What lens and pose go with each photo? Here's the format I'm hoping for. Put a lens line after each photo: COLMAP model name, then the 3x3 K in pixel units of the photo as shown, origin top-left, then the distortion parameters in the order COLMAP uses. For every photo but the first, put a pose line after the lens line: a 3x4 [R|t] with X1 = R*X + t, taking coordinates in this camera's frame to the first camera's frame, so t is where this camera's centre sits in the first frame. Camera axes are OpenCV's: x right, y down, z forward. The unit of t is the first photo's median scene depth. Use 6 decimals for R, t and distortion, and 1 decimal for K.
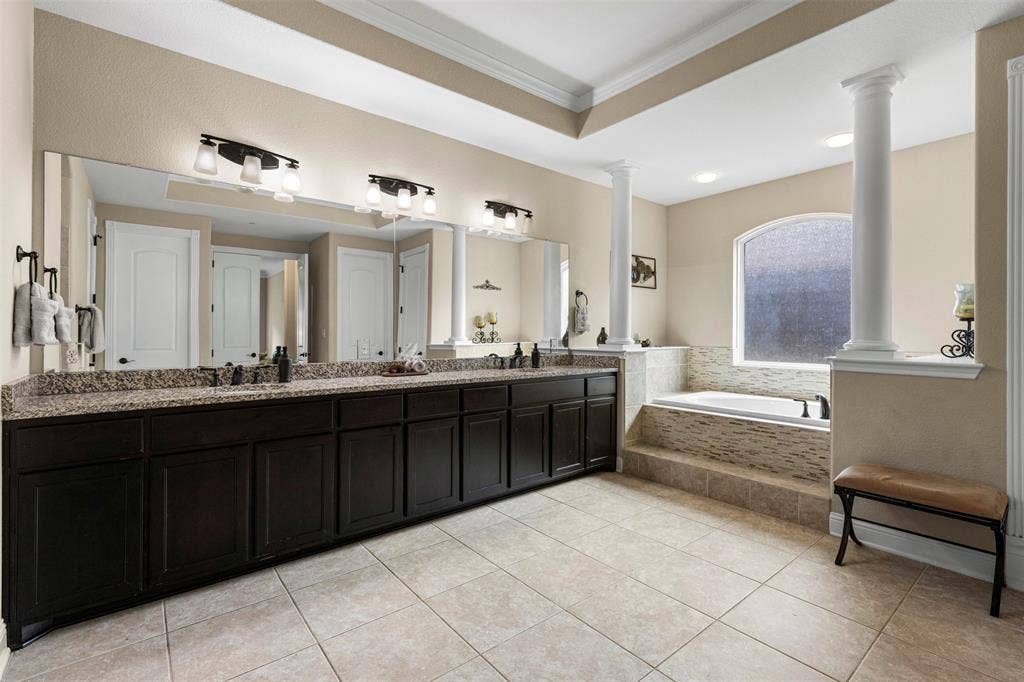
lens RADIAL K [[457.2, 0, 517.7], [0, 457.2, 335.9], [0, 0, 1]] dist [0.003241, 0.001588]
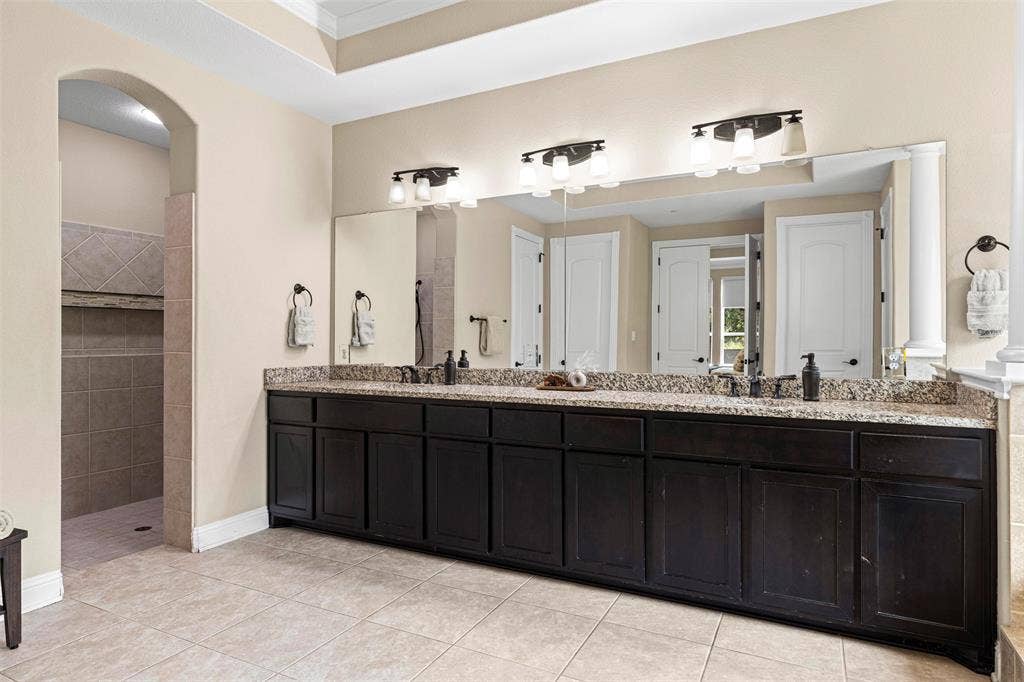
lens RADIAL K [[594.5, 0, 515.2], [0, 594.5, 339.8], [0, 0, 1]] dist [-0.001830, -0.000813]
pose [[0.403136, 0.001885, -0.915138, 0.700424], [-0.001476, 0.999998, 0.001410, -0.002450], [0.915139, 0.000782, 0.403138, 0.532683]]
